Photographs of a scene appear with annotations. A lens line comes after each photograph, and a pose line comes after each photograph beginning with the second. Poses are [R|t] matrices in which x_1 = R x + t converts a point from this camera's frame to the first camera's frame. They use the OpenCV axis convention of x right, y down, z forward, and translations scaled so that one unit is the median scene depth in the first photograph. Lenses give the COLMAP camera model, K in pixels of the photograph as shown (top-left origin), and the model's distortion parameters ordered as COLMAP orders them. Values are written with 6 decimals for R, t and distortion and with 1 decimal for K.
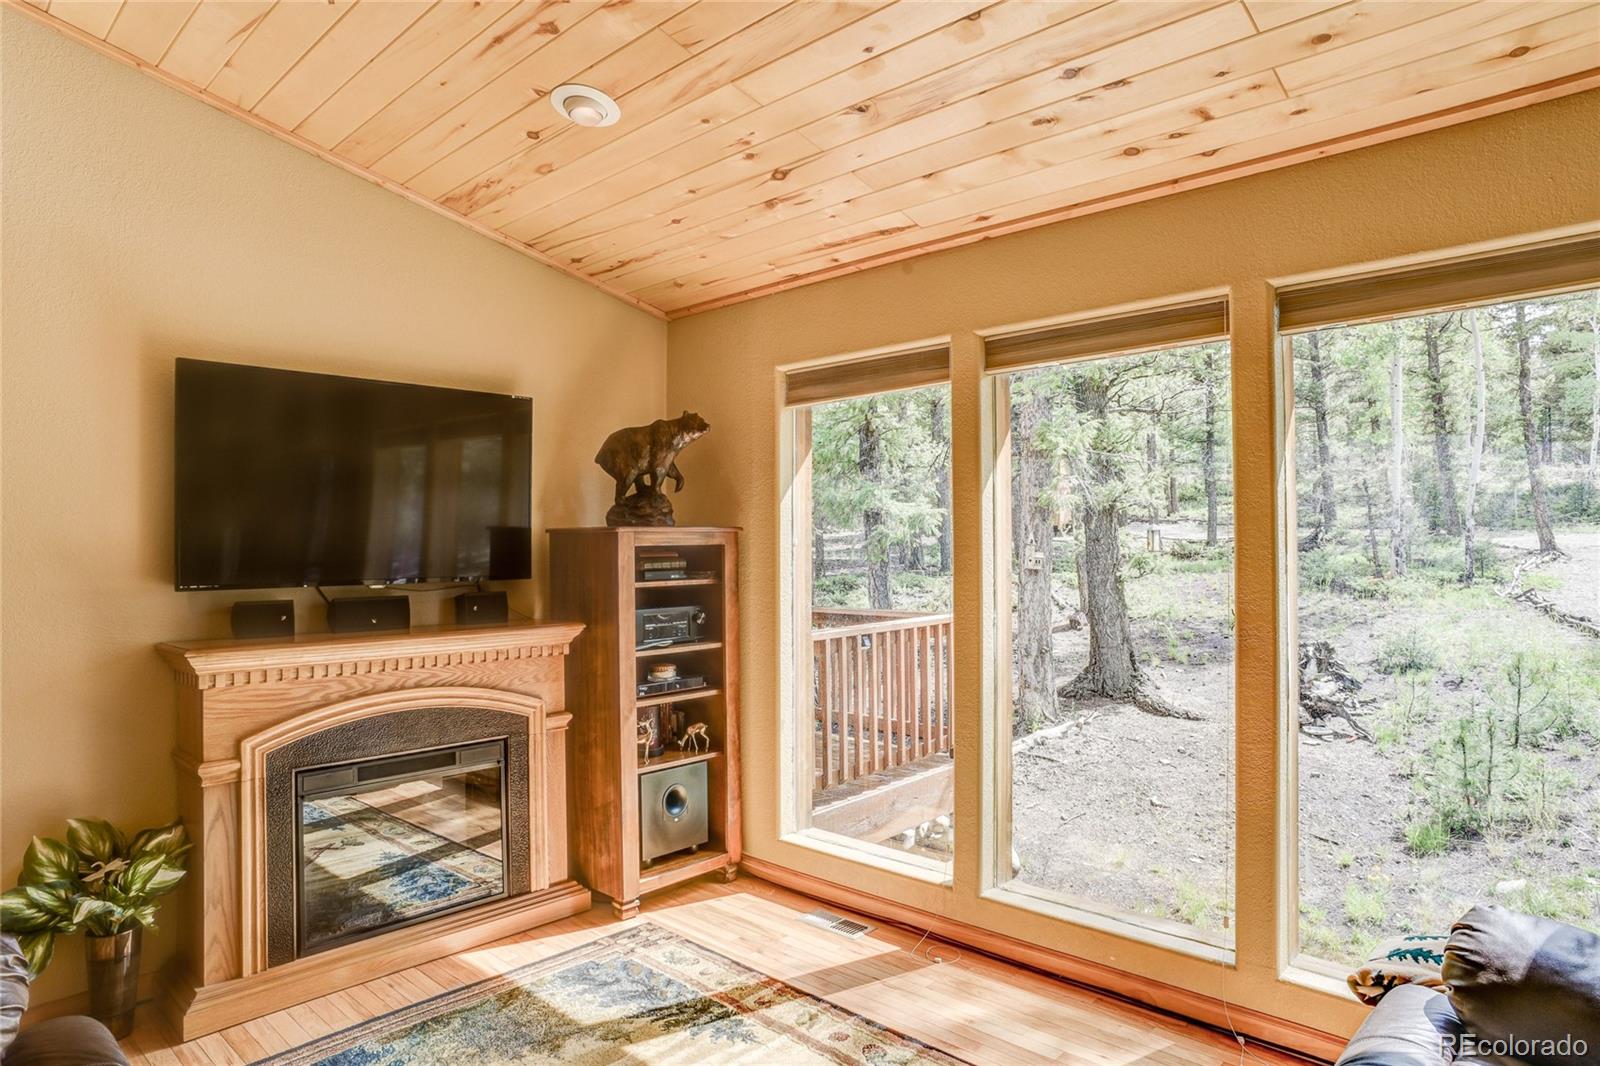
lens RADIAL K [[972.4, 0, 798.7], [0, 972.4, 518.2], [0, 0, 1]] dist [-0.097055, 0.071765]
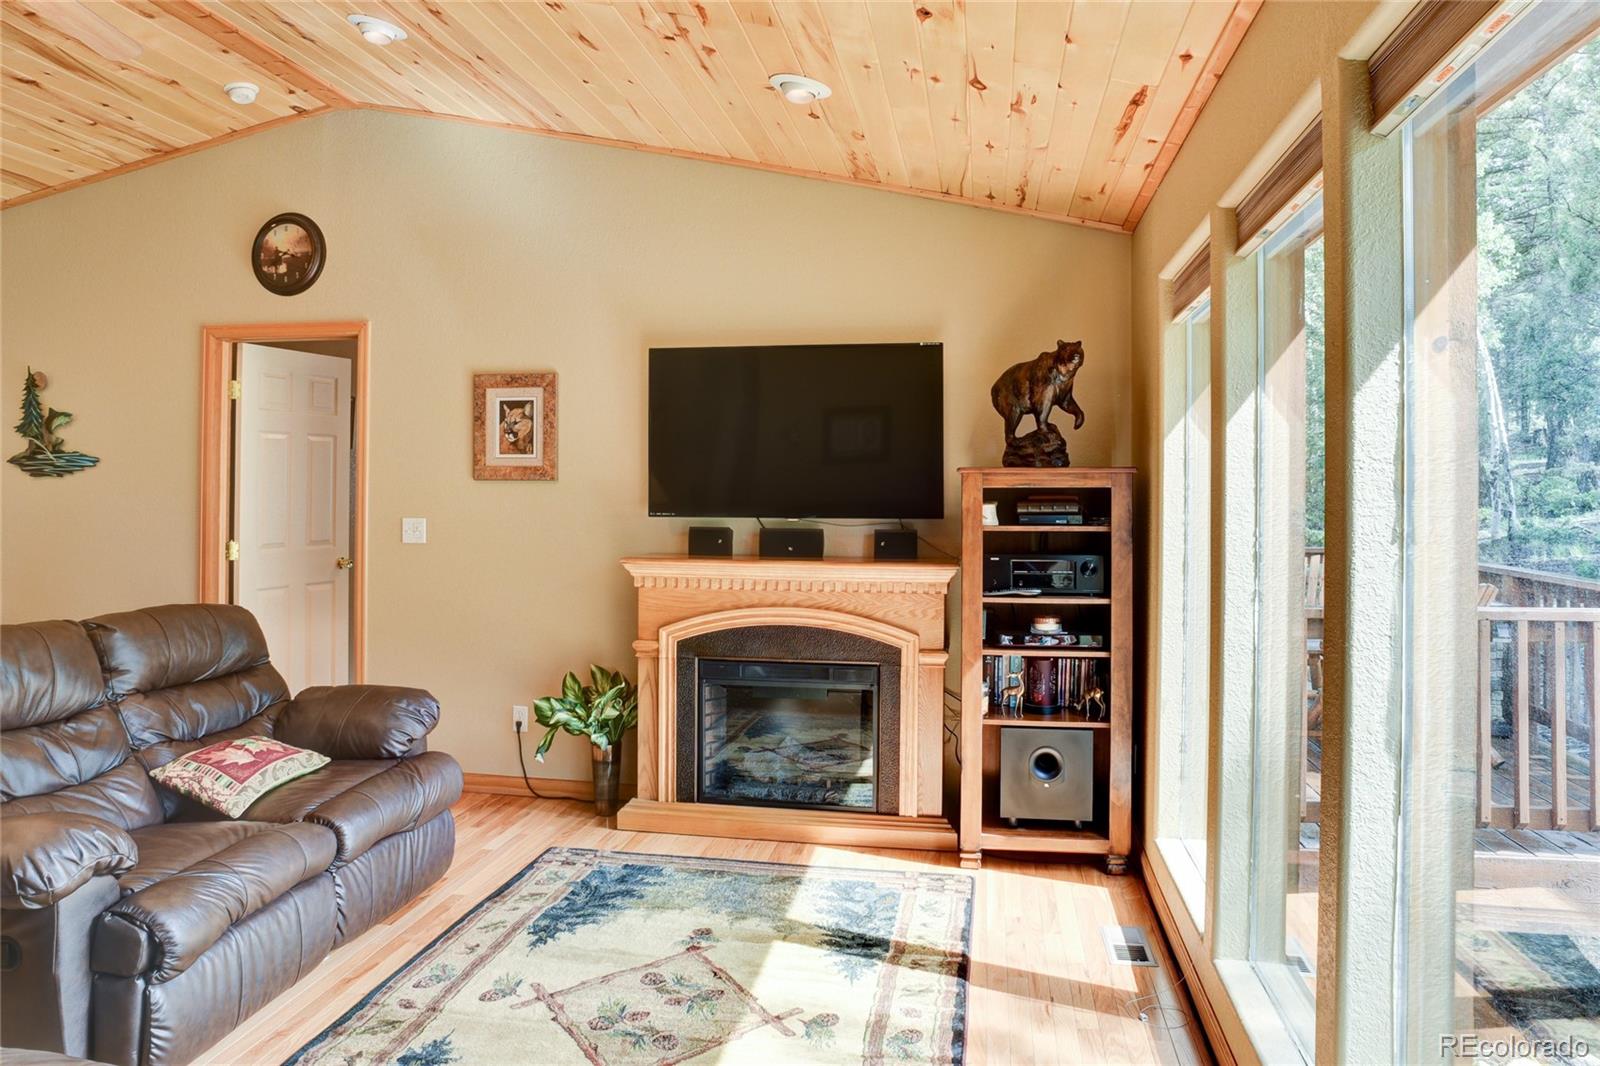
lens RADIAL K [[1097.4, 0, 798.6], [0, 1097.4, 467.0], [0, 0, 1]] dist [-0.085386, -0.000590]
pose [[0.532432, -0.006397, -0.846448, 0.705498], [0.012677, 0.999920, 0.000418, 0.005430], [0.846378, -0.010953, 0.532471, 0.280899]]
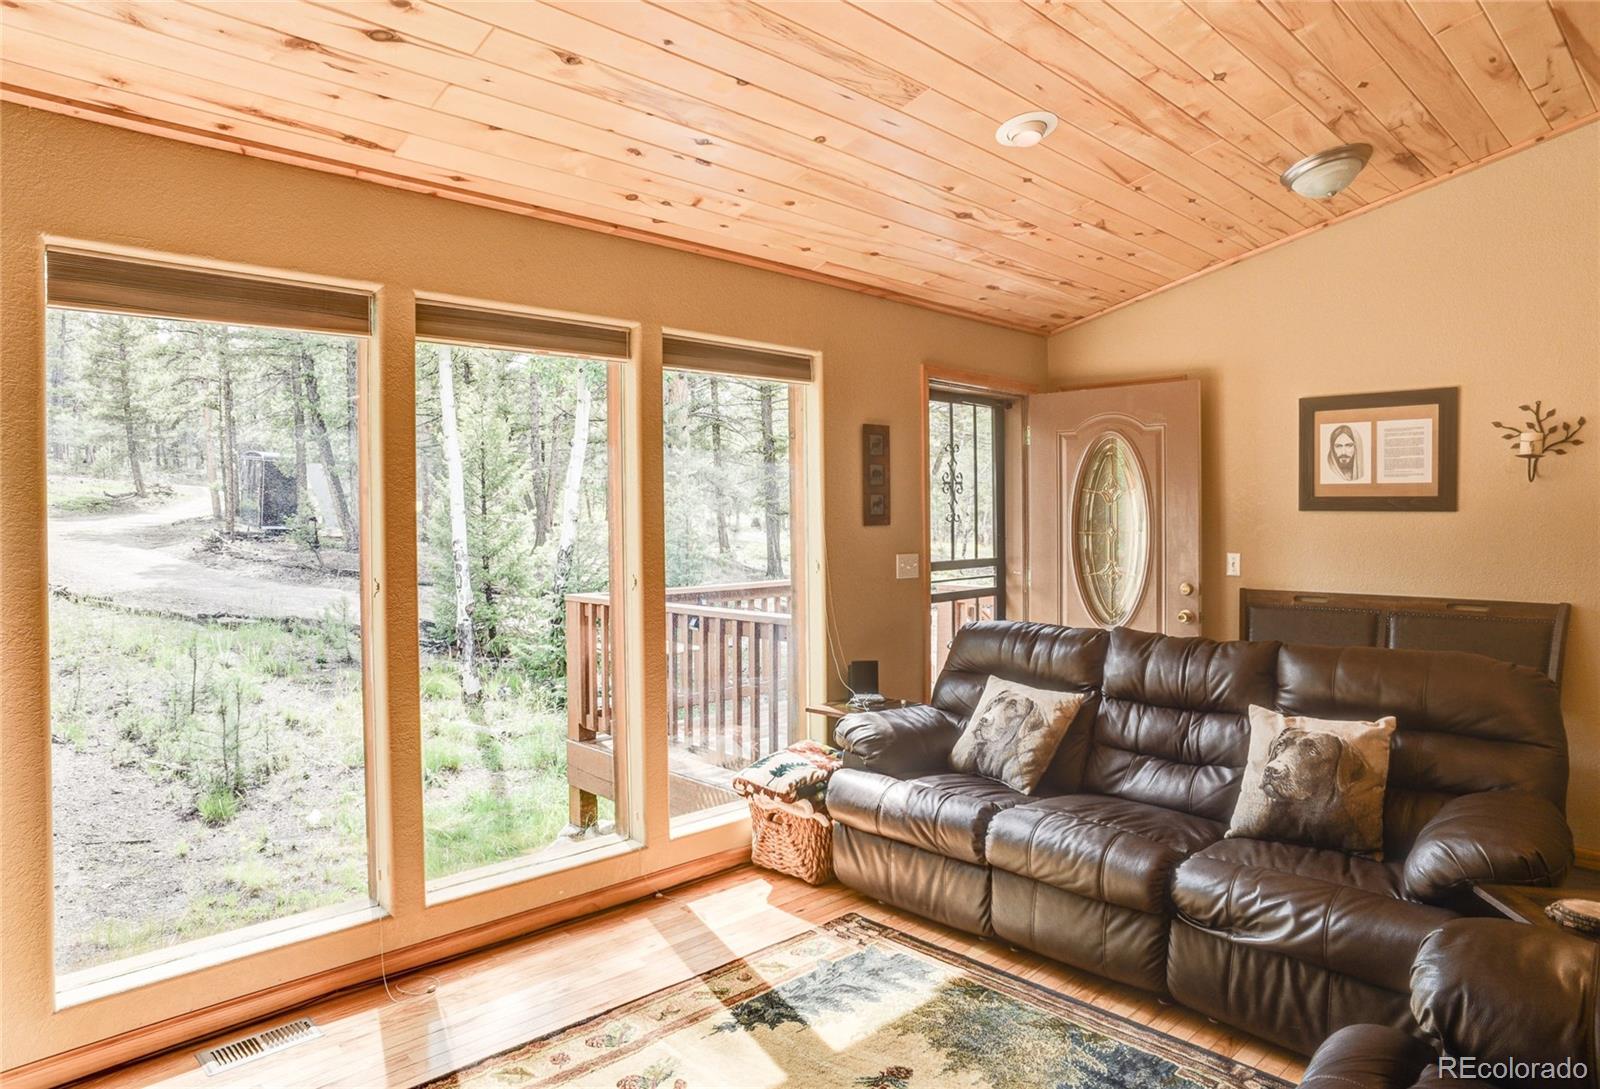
lens RADIAL K [[969.6, 0, 799.6], [0, 969.6, 515.4], [0, 0, 1]] dist [-0.000931, 0.000257]
pose [[0.067716, 0.004339, 0.997695, -0.701368], [-0.022053, 0.999753, -0.002851, 0.012754], [-0.997461, -0.021809, 0.067795, 0.569975]]
